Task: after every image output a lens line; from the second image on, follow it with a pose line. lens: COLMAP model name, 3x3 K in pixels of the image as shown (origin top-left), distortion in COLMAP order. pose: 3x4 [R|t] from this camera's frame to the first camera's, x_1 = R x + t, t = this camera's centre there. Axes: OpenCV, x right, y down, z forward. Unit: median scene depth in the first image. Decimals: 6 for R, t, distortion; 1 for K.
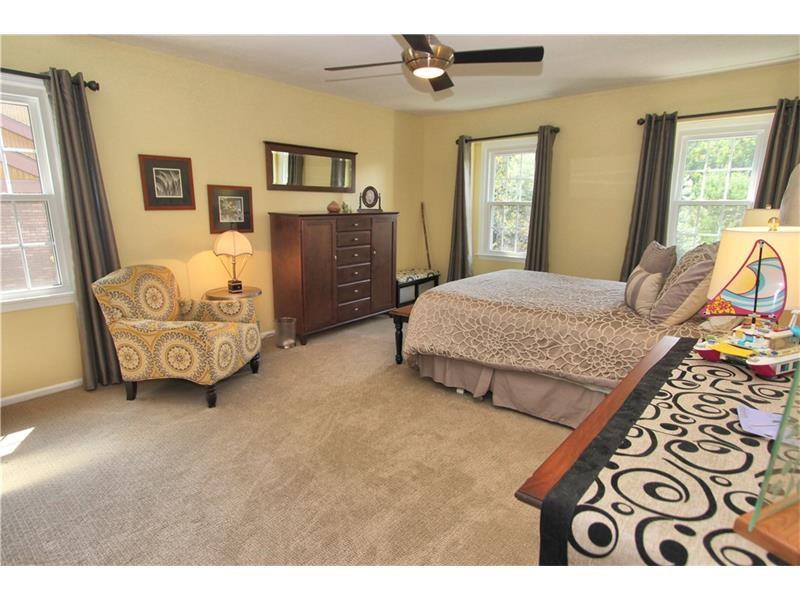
lens RADIAL K [[439.6, 0, 403.1], [0, 439.6, 302.1], [0, 0, 1]] dist [-0.017013, 0.000111]
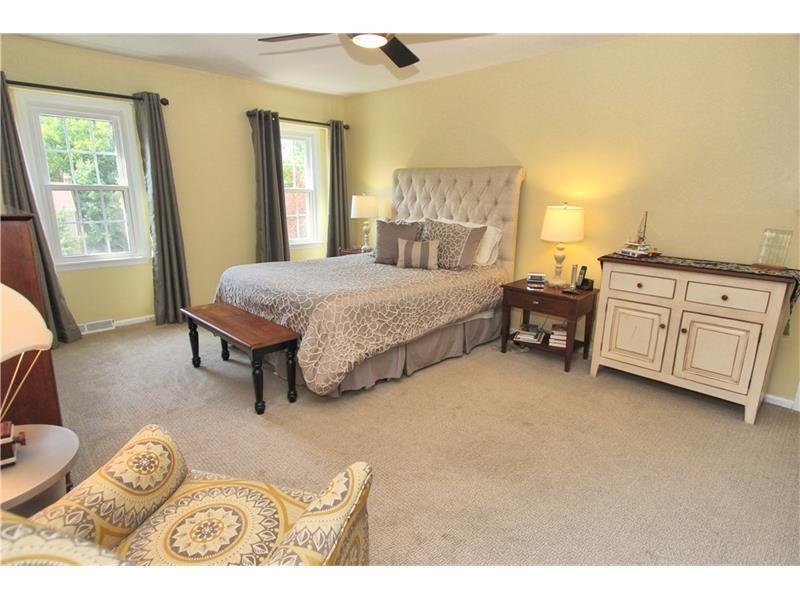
lens RADIAL K [[439.6, 0, 403.1], [0, 439.6, 302.1], [0, 0, 1]] dist [-0.017013, 0.000111]
pose [[0.085014, -0.240801, 0.966844, -0.845524], [0.195669, 0.955497, 0.220770, -0.196979], [-0.976978, 0.170413, 0.128348, 0.838285]]
